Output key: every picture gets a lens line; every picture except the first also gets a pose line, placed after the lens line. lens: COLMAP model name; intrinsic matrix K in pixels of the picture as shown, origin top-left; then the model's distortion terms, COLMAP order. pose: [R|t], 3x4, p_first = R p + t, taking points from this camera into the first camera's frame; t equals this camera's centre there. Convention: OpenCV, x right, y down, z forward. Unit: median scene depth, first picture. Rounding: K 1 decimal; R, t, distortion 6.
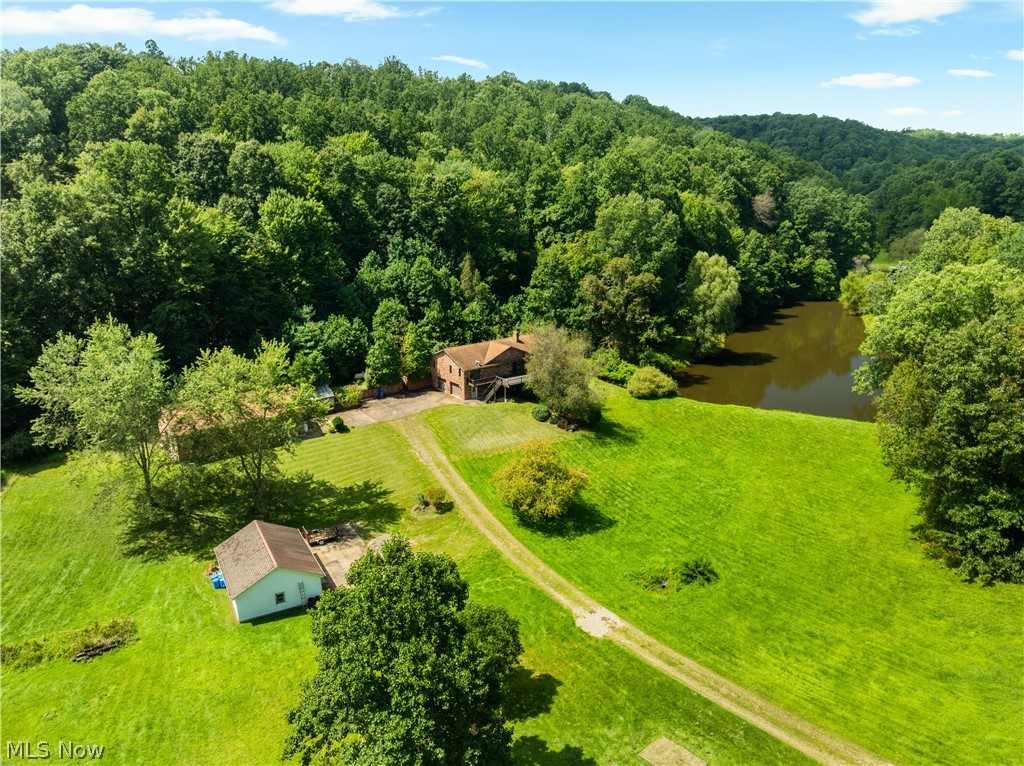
lens RADIAL K [[719.6, 0, 517.1], [0, 719.6, 380.5], [0, 0, 1]] dist [-0.038336, -0.002924]
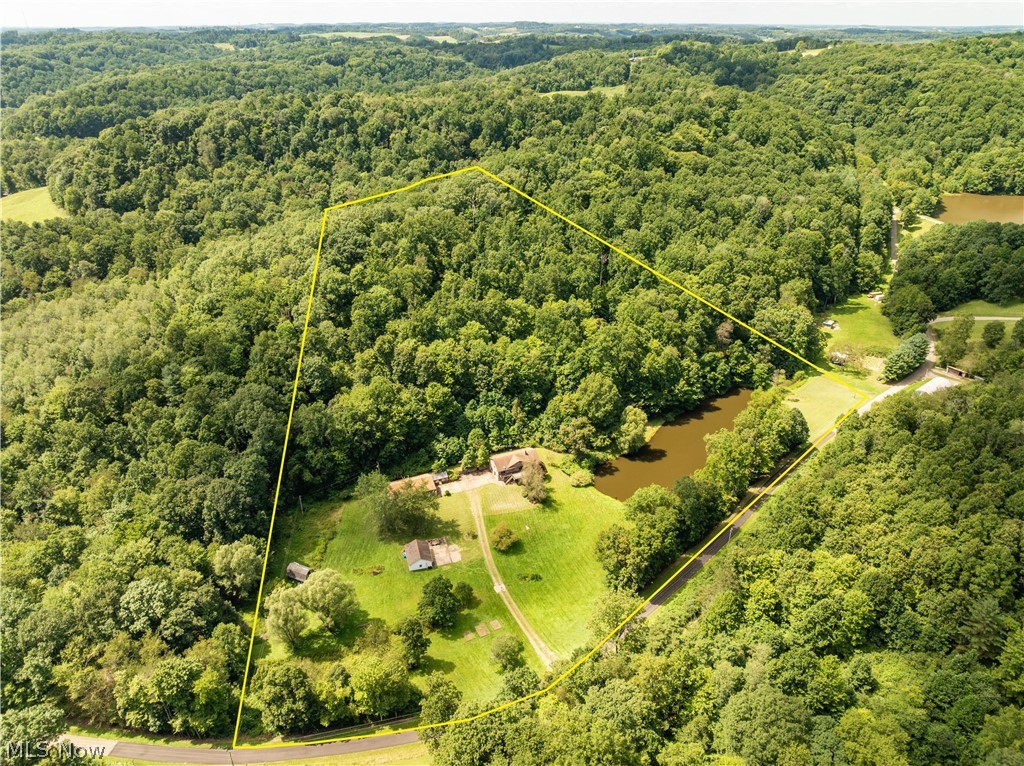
lens RADIAL K [[719.6, 0, 517.1], [0, 719.6, 380.5], [0, 0, 1]] dist [-0.038336, -0.002924]
pose [[0.967892, 0.121957, -0.219800, 0.455568], [-0.074441, 0.974262, 0.212772, -0.777861], [0.240092, -0.189578, 0.952059, -1.195952]]
